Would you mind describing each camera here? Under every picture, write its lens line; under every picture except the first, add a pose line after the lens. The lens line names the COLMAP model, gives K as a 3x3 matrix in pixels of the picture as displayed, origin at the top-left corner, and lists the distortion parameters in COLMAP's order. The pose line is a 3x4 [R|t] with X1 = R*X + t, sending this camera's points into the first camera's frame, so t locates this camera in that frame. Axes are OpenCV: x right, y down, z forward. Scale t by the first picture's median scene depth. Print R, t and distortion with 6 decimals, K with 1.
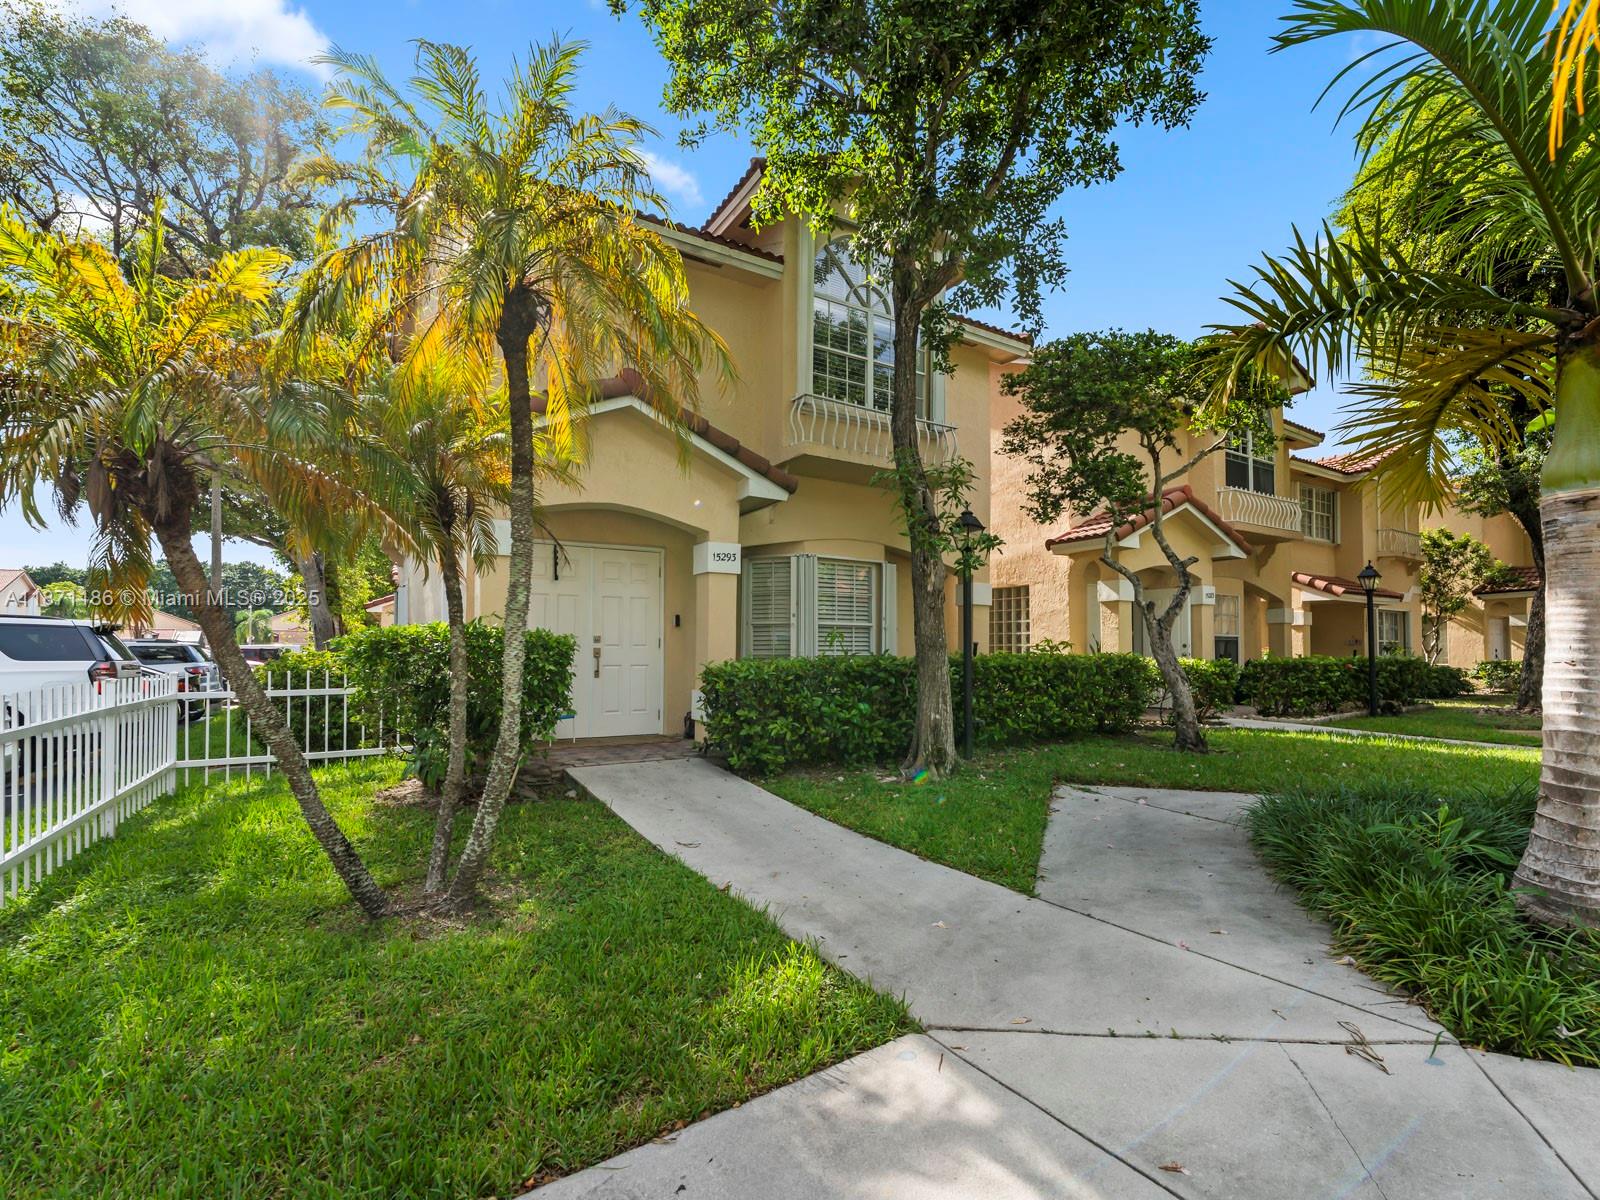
lens RADIAL K [[734.4, 0, 804.0], [0, 734.4, 636.8], [0, 0, 1]] dist [0.001237, -0.000555]
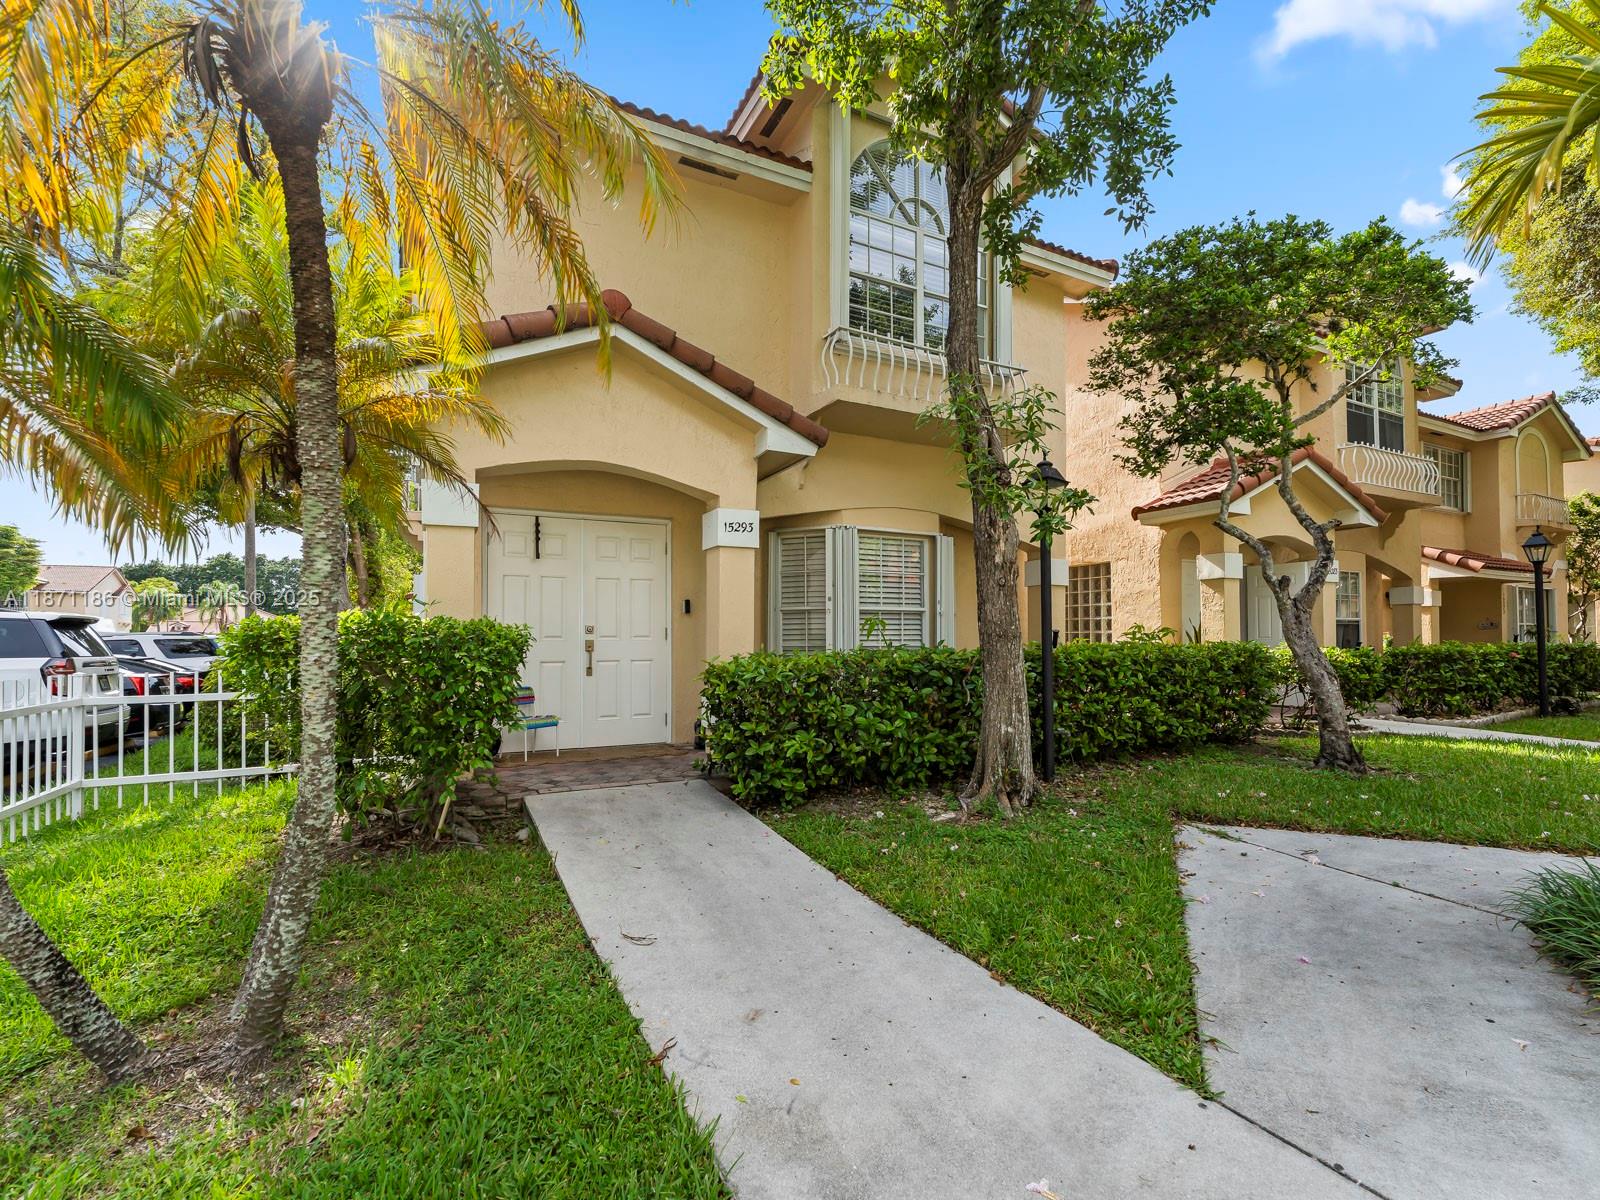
lens RADIAL K [[734.4, 0, 807.4], [0, 734.4, 630.8], [0, 0, 1]] dist [0.001237, -0.000555]
pose [[0.997360, -0.007340, -0.072238, 0.025393], [0.007981, 0.999931, 0.008598, -0.000474], [0.072170, -0.009152, 0.997350, 0.198832]]
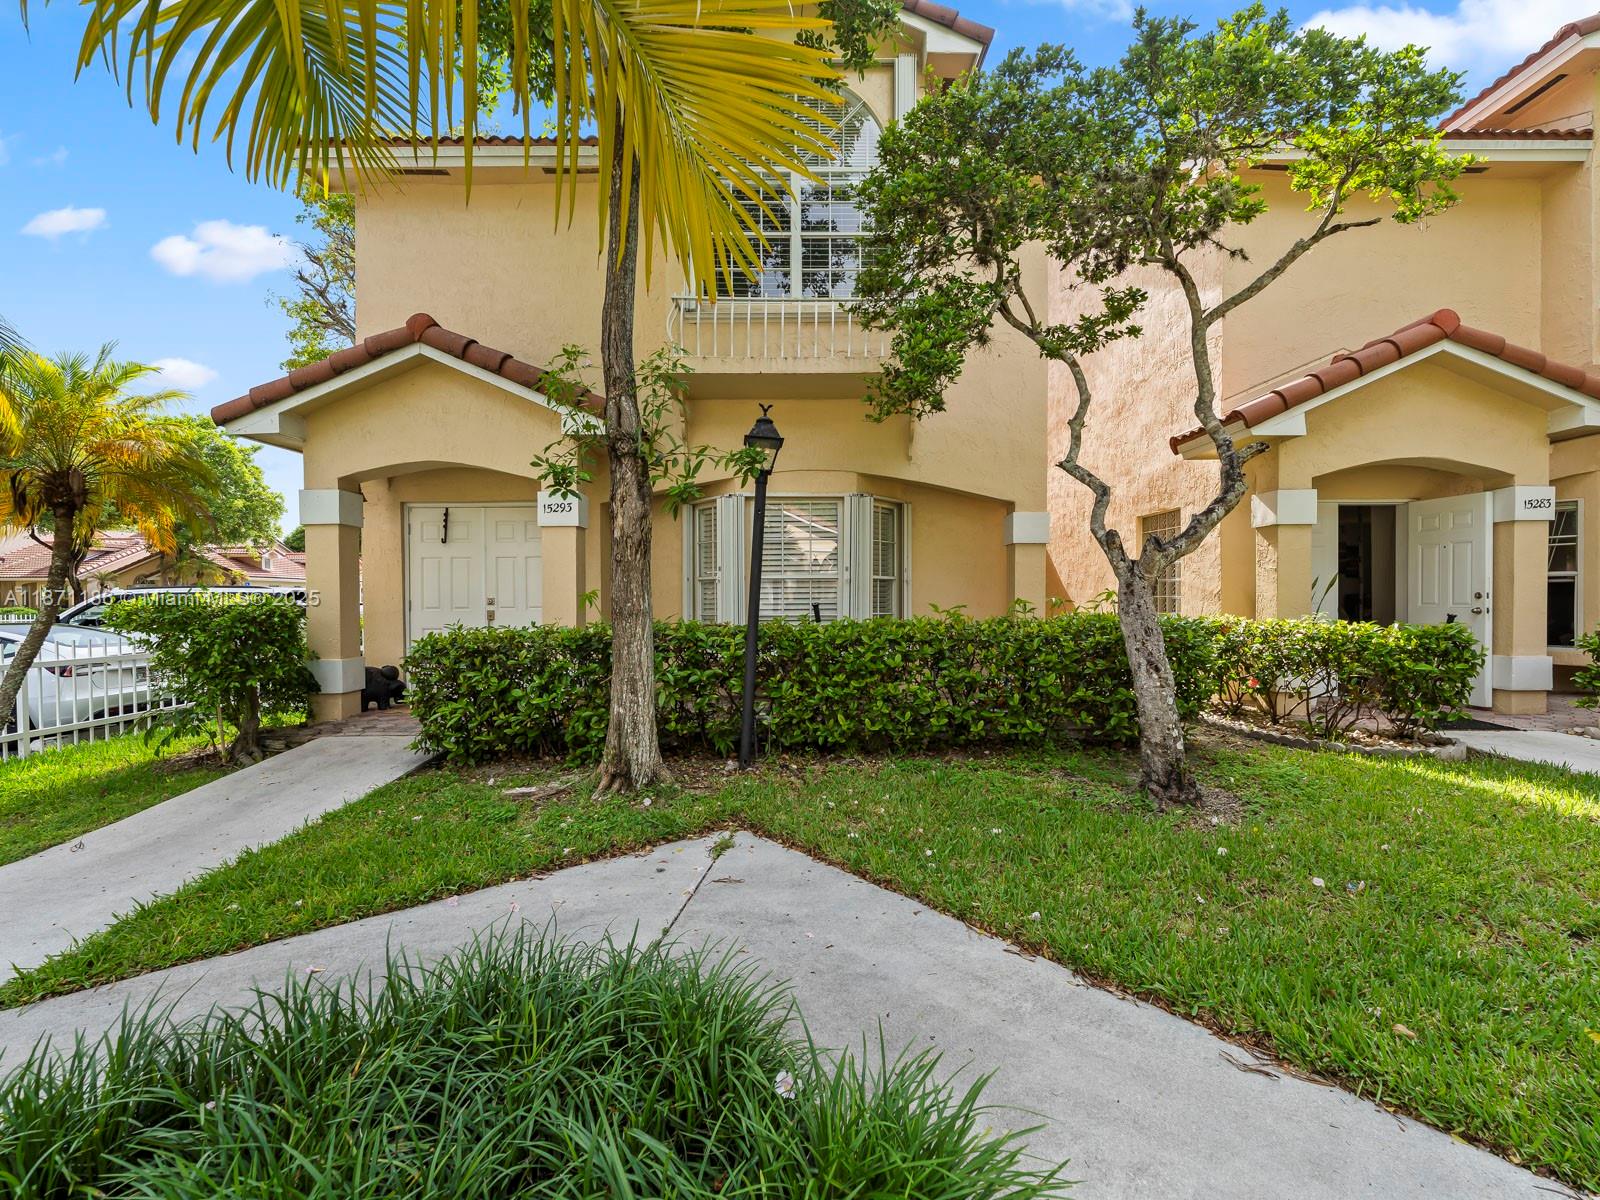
lens RADIAL K [[734.4, 0, 801.6], [0, 734.4, 608.8], [0, 0, 1]] dist [0.001237, -0.000555]
pose [[0.855032, -0.001637, -0.518573, 0.602903], [0.019689, 0.999376, 0.029309, -0.007732], [0.518201, -0.035271, 0.854531, 0.401893]]
